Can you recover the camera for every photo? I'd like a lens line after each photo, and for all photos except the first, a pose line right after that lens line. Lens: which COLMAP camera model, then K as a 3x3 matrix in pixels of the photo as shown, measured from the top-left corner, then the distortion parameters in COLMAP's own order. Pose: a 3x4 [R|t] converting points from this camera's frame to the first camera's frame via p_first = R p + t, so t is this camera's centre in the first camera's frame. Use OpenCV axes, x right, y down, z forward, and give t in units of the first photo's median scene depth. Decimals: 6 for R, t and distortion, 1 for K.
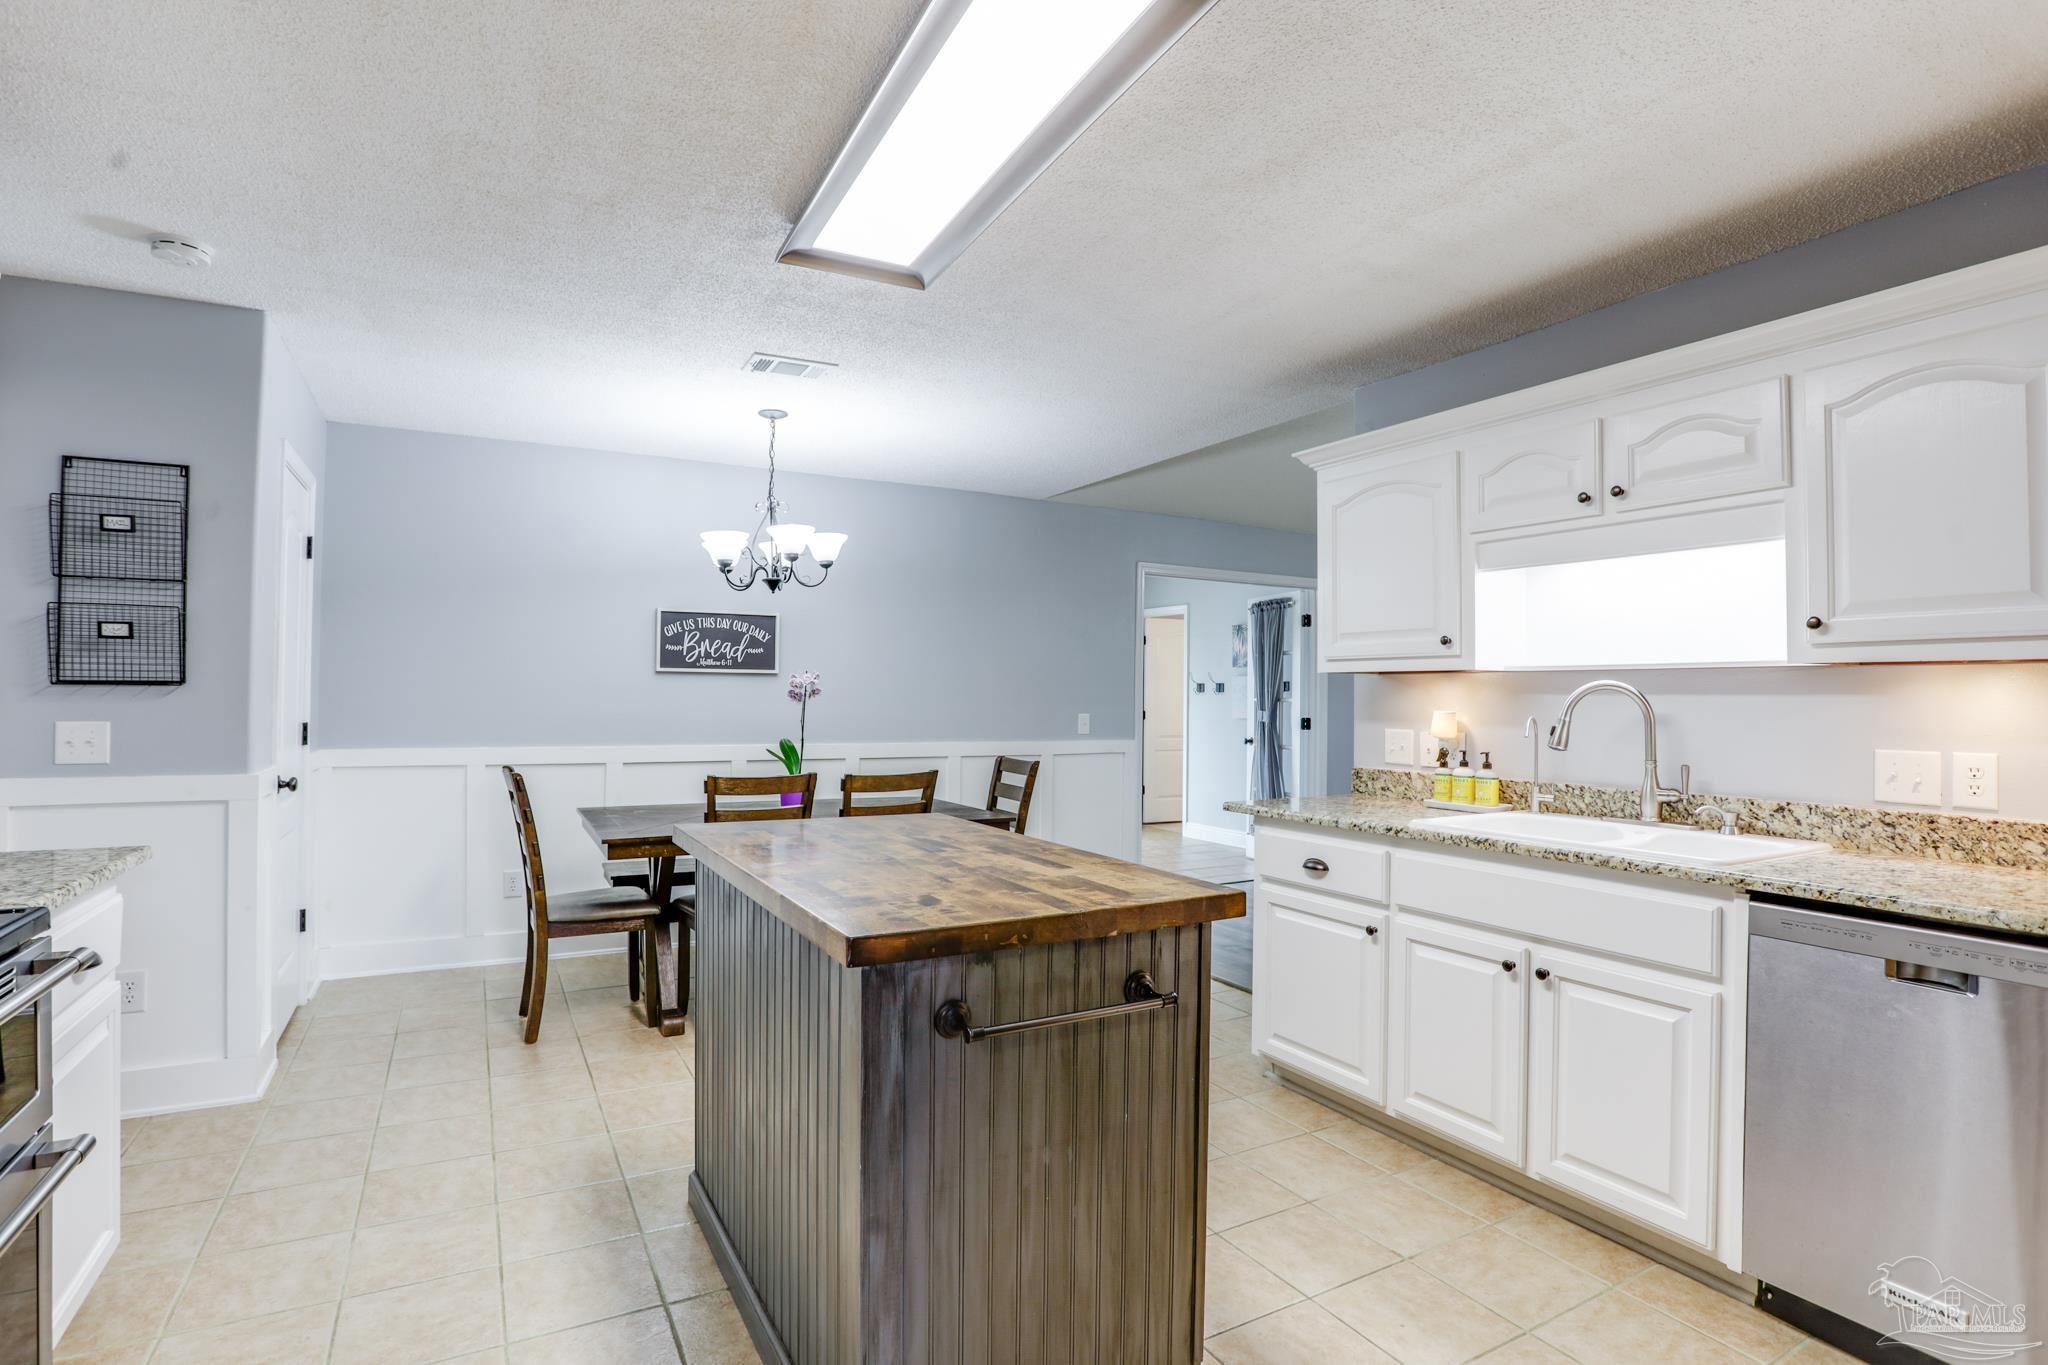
lens RADIAL K [[994.7, 0, 1025.5], [0, 994.7, 685.2], [0, 0, 1]] dist [-0.047814, 0.005037]
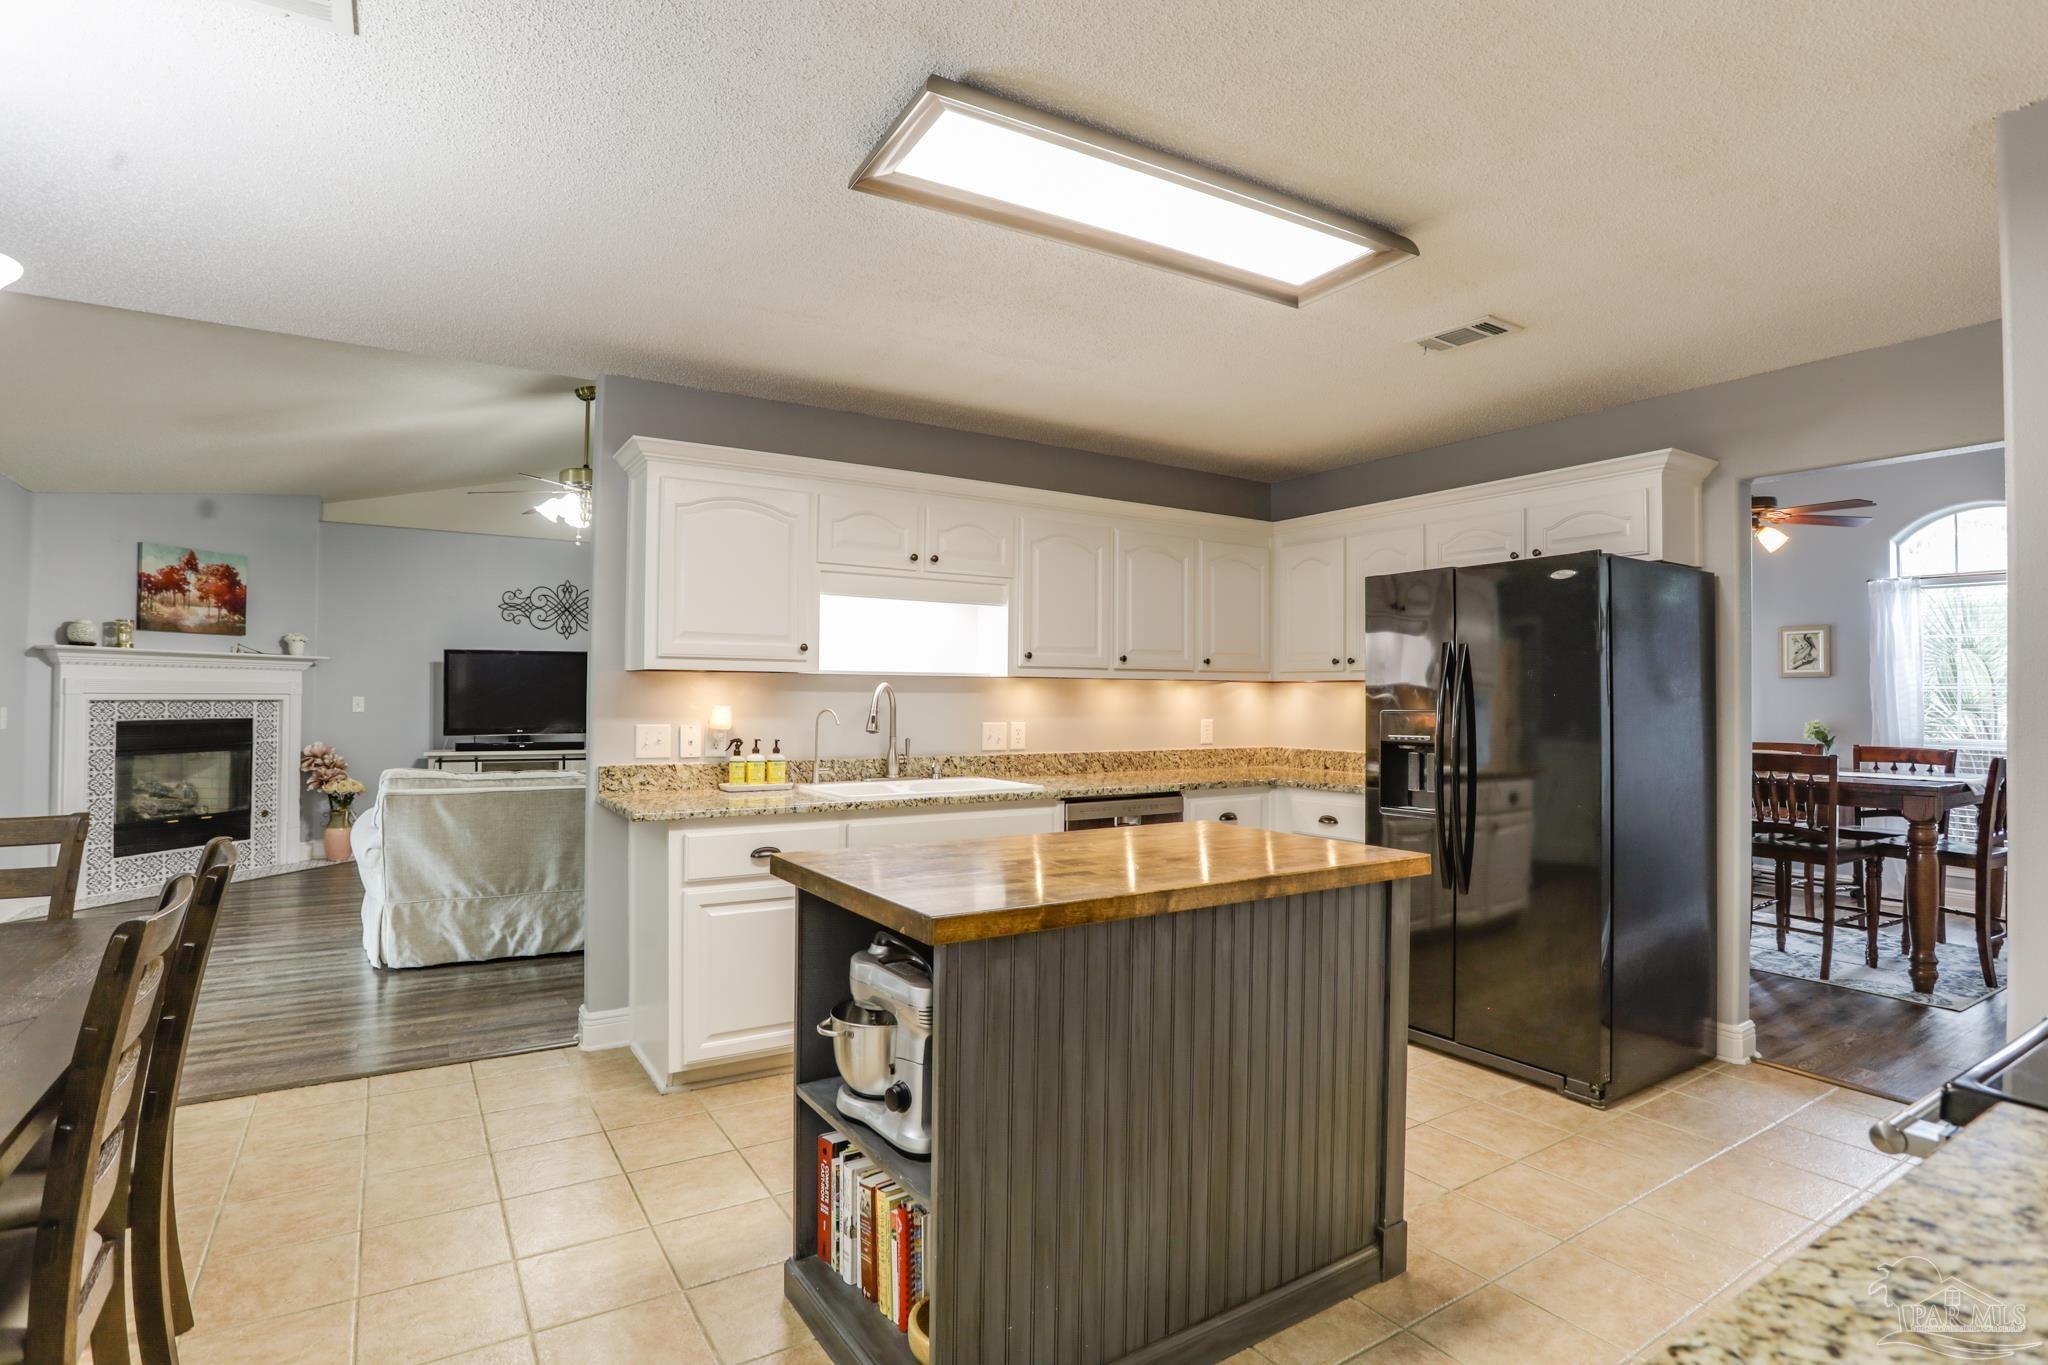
lens RADIAL K [[994.7, 0, 1027.4], [0, 994.7, 681.0], [0, 0, 1]] dist [-0.047814, 0.005037]
pose [[-0.028341, 0.002348, 0.999596, -0.855507], [-0.019538, 0.999805, -0.002903, -0.007117], [-0.999407, -0.019613, -0.028290, 0.816155]]
